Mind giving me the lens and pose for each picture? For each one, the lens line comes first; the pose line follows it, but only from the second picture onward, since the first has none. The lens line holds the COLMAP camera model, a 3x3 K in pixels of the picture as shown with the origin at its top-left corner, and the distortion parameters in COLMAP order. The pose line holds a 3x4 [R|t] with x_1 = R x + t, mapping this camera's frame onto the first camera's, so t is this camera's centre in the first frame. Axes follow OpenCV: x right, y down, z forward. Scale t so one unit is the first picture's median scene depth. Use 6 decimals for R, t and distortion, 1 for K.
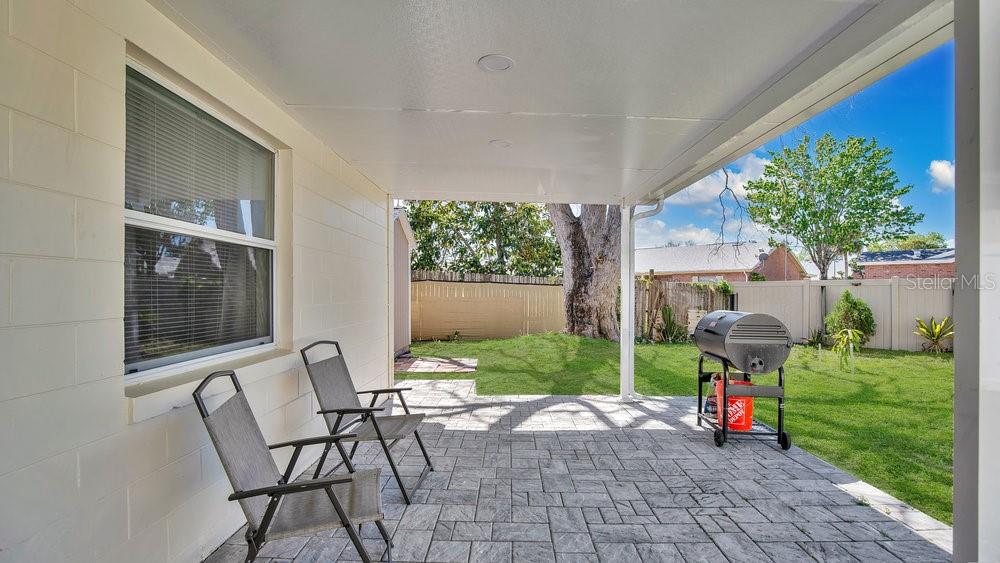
lens RADIAL K [[477.3, 0, 500.0], [0, 477.3, 281.5], [0, 0, 1]] dist [-0.032969, -0.000011]
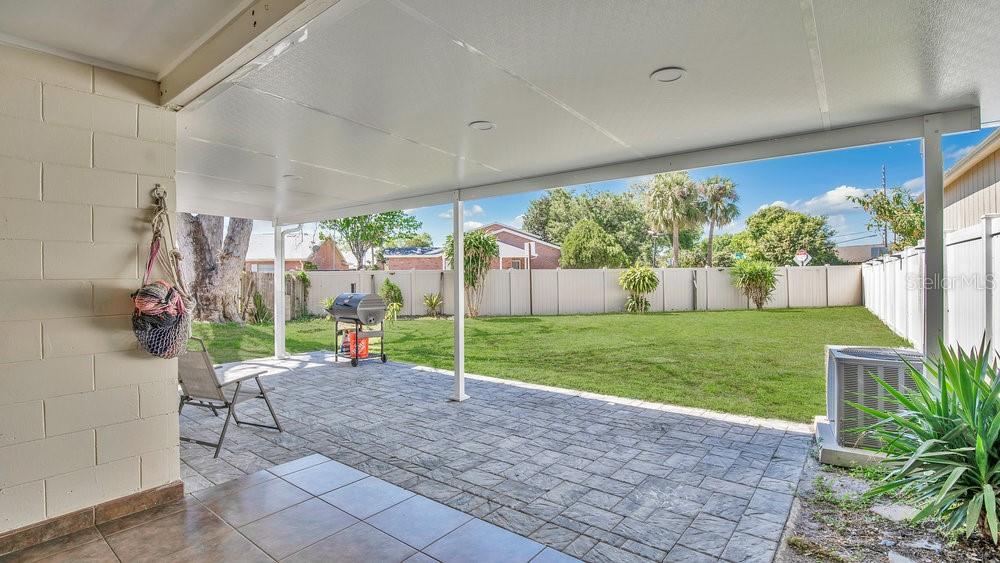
lens RADIAL K [[472.2, 0, 494.9], [0, 472.2, 266.9], [0, 0, 1]] dist [-0.024011, 0.000417]
pose [[0.620919, 0.003041, 0.783869, -0.224636], [-0.002626, 0.999995, -0.001799, -0.013827], [-0.783871, -0.000942, 0.620924, -0.201653]]
